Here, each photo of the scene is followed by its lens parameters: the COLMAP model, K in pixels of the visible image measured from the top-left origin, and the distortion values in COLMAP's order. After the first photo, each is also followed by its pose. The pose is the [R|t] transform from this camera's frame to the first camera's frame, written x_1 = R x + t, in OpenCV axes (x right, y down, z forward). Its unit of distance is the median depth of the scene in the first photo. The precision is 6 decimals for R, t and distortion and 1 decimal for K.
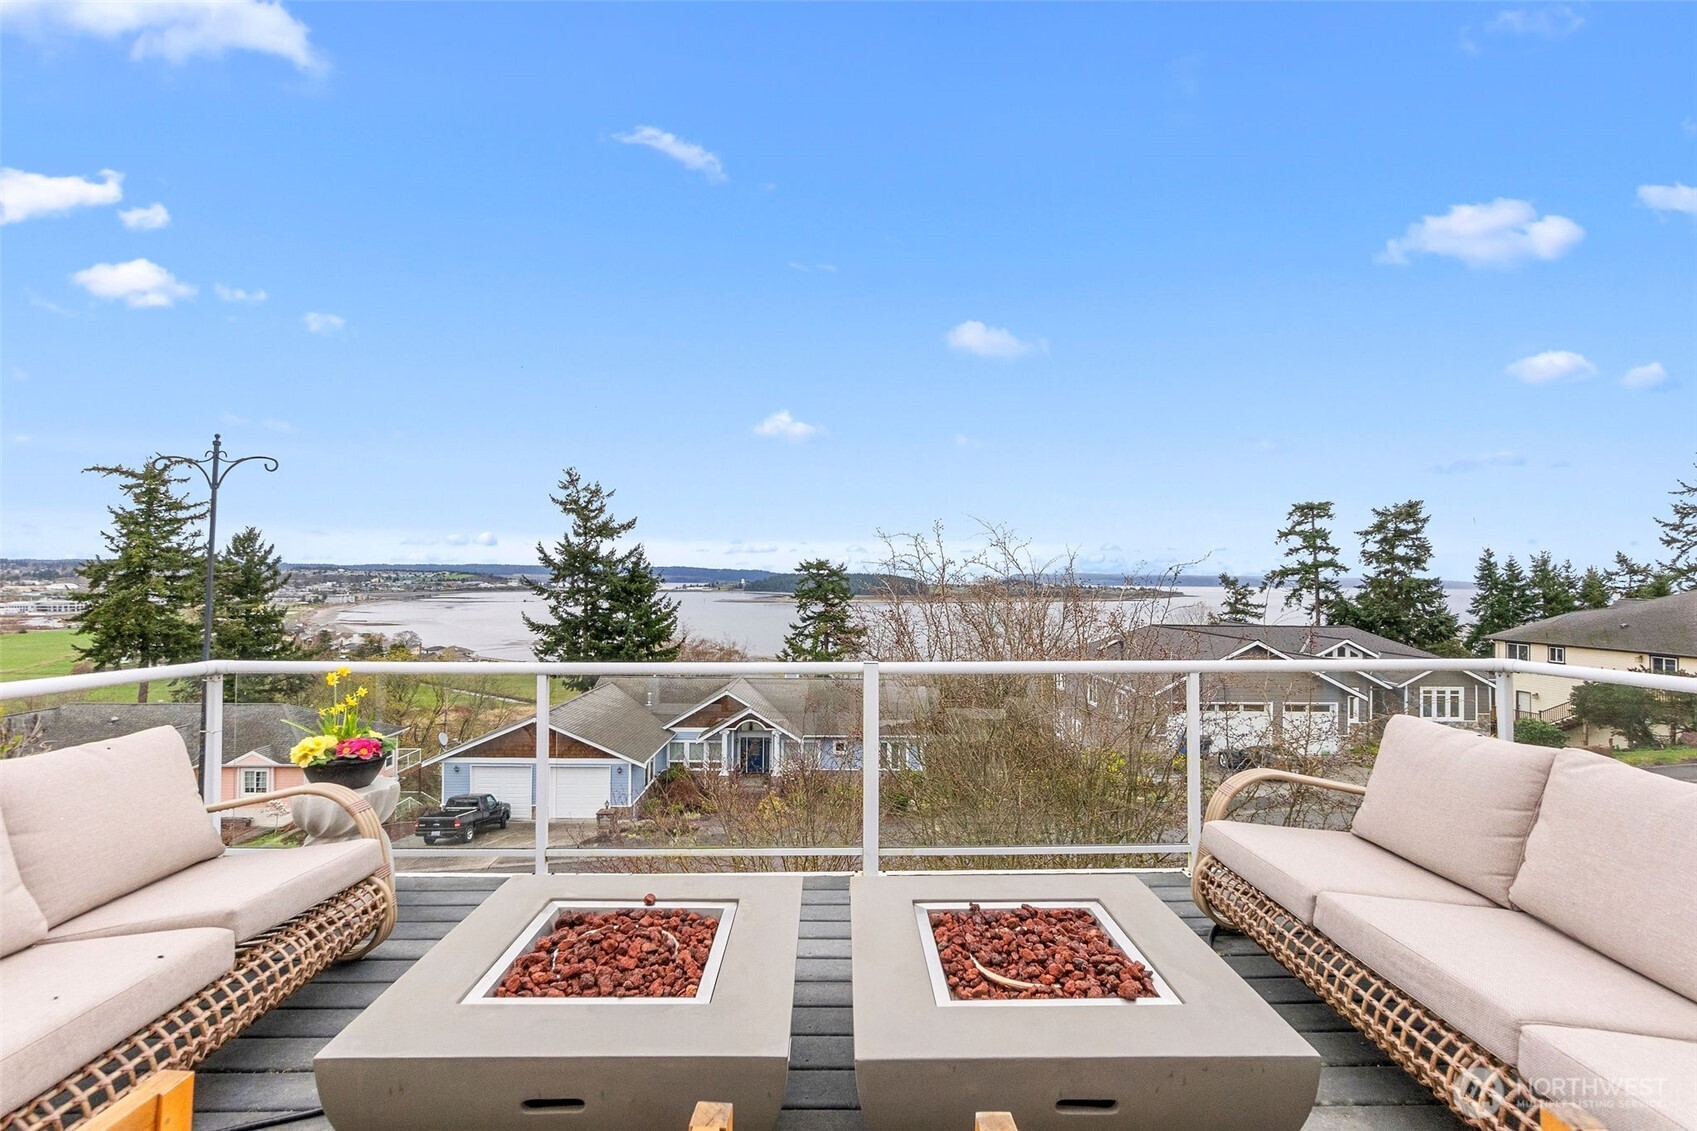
lens RADIAL K [[733.3, 0, 845.6], [0, 733.3, 571.1], [0, 0, 1]] dist [-0.003497, -0.000381]
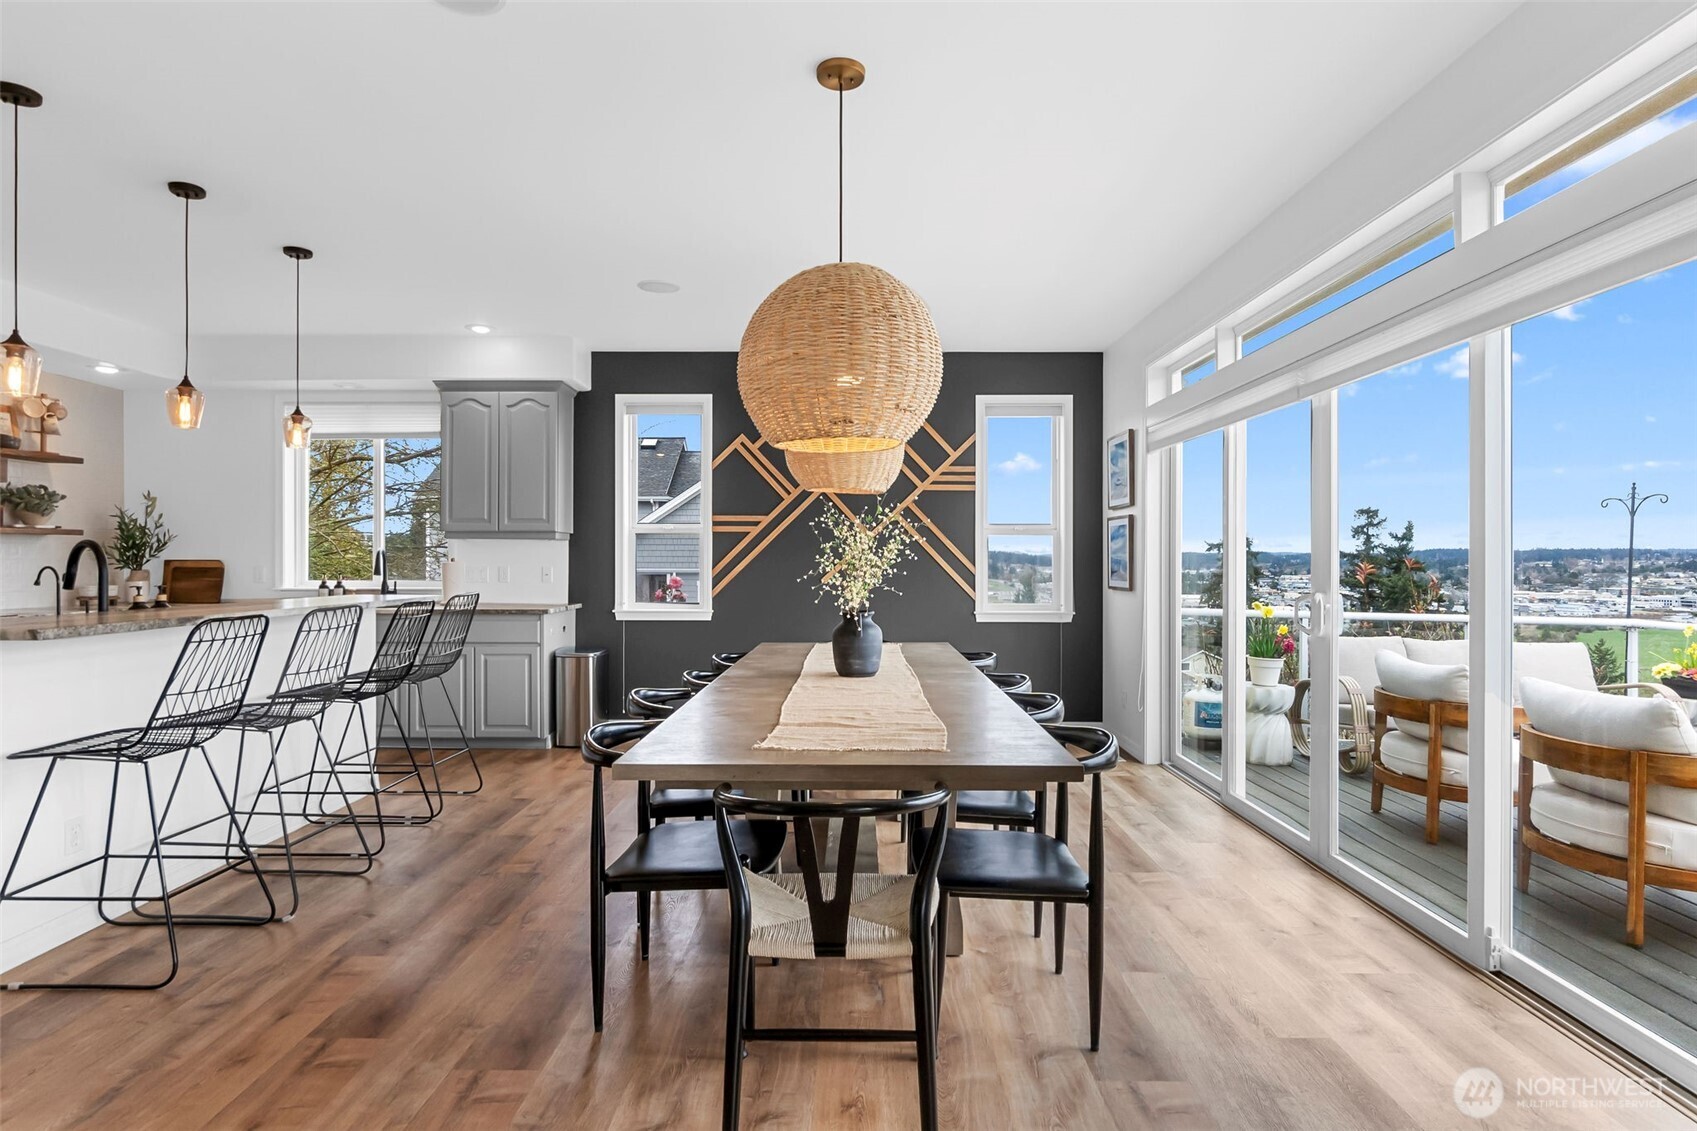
lens RADIAL K [[883.0, 0, 849.2], [0, 883.0, 559.1], [0, 0, 1]] dist [0.000592, -0.000093]
pose [[-0.021267, -0.009600, -0.999728, 0.060325], [0.007670, 0.999923, -0.009765, -0.000380], [0.999744, -0.007876, -0.021192, -0.037649]]
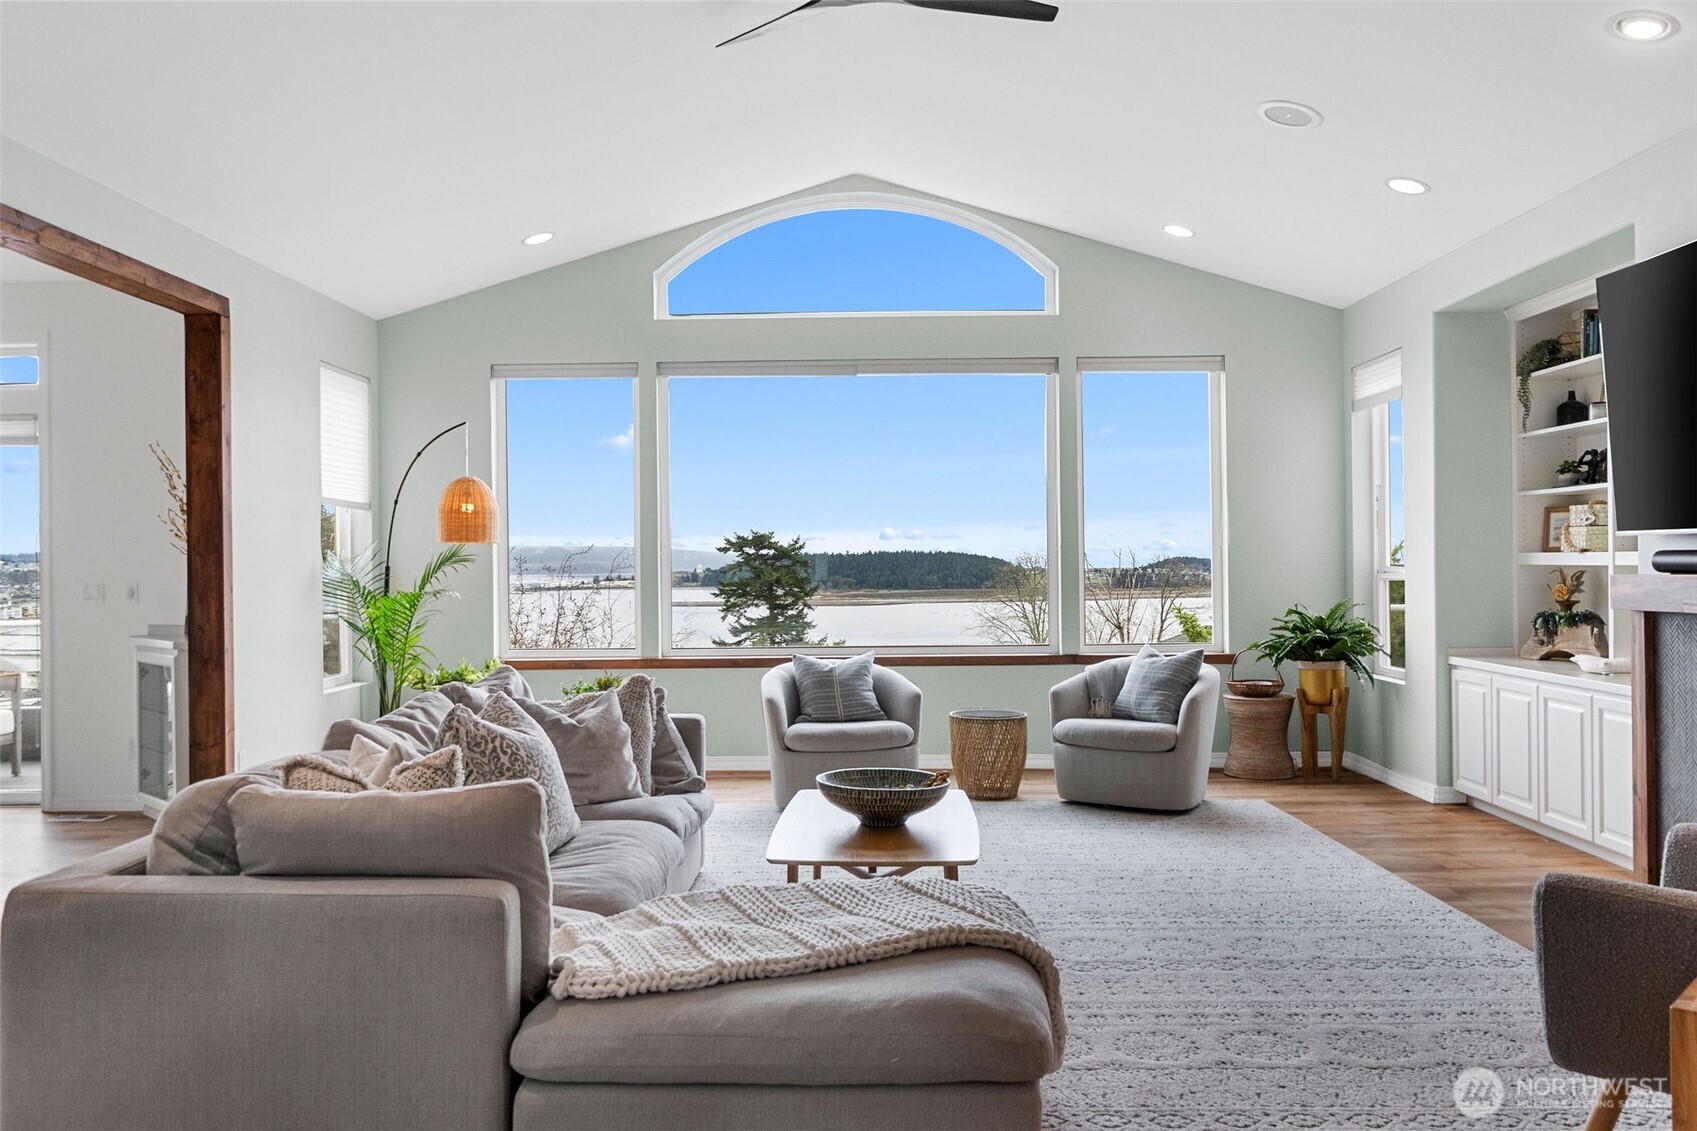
lens RADIAL K [[1309.9, 0, 848.2], [0, 1309.9, 559.2], [0, 0, 1]] dist [0.014227, 0.001505]
pose [[0.999473, -0.018189, -0.026900, 0.101123], [0.018420, 0.999795, 0.008393, -0.001119], [0.026742, -0.008884, 0.999603, -0.116372]]
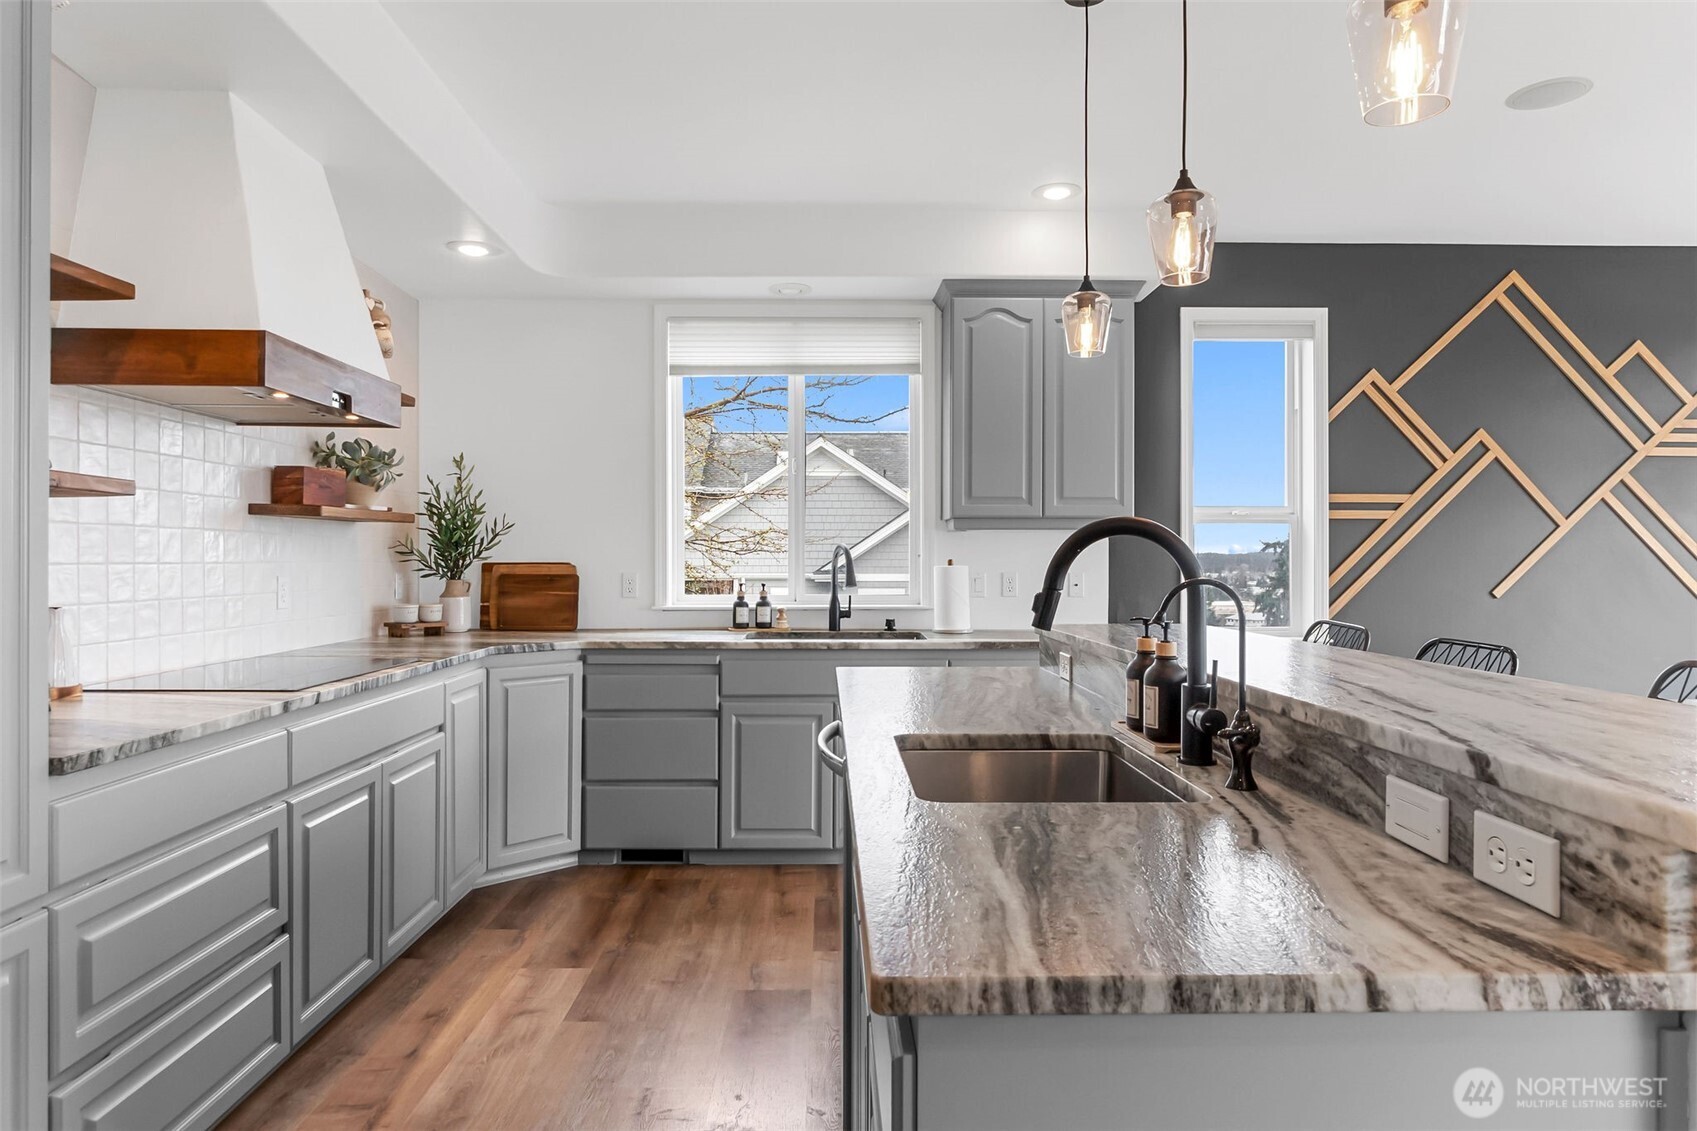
lens RADIAL K [[1010.1, 0, 848.5], [0, 1010.1, 565.5], [0, 0, 1]] dist [-0.005563, 0.000688]
pose [[0.003729, -0.005496, -0.999978, 0.034618], [0.008972, 0.999945, -0.005462, -0.001049], [0.999953, -0.008951, 0.003778, -0.092160]]
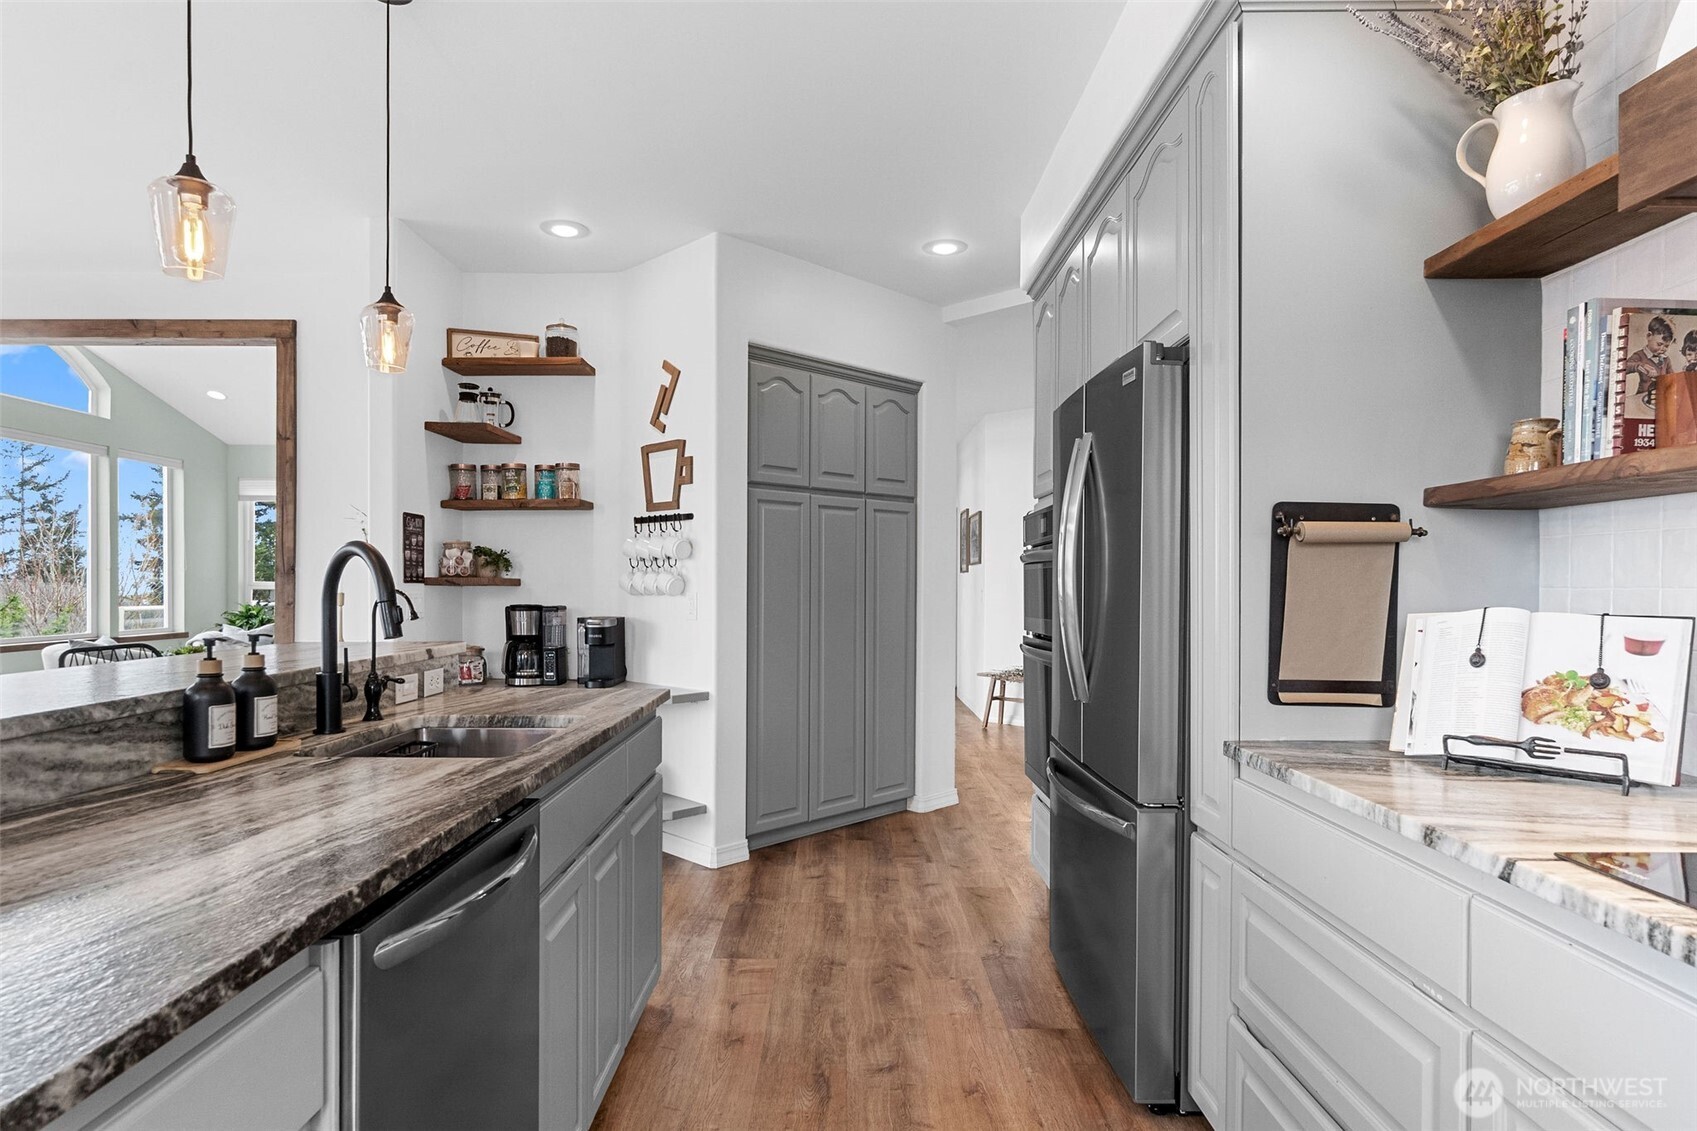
lens RADIAL K [[944.7, 0, 840.9], [0, 944.7, 596.6], [0, 0, 1]] dist [0.003333, 0.000268]
pose [[0.014477, -0.025811, 0.999562, -0.022882], [-0.009823, 0.999615, 0.025955, -0.001740], [-0.999847, -0.010194, 0.014218, -0.100965]]
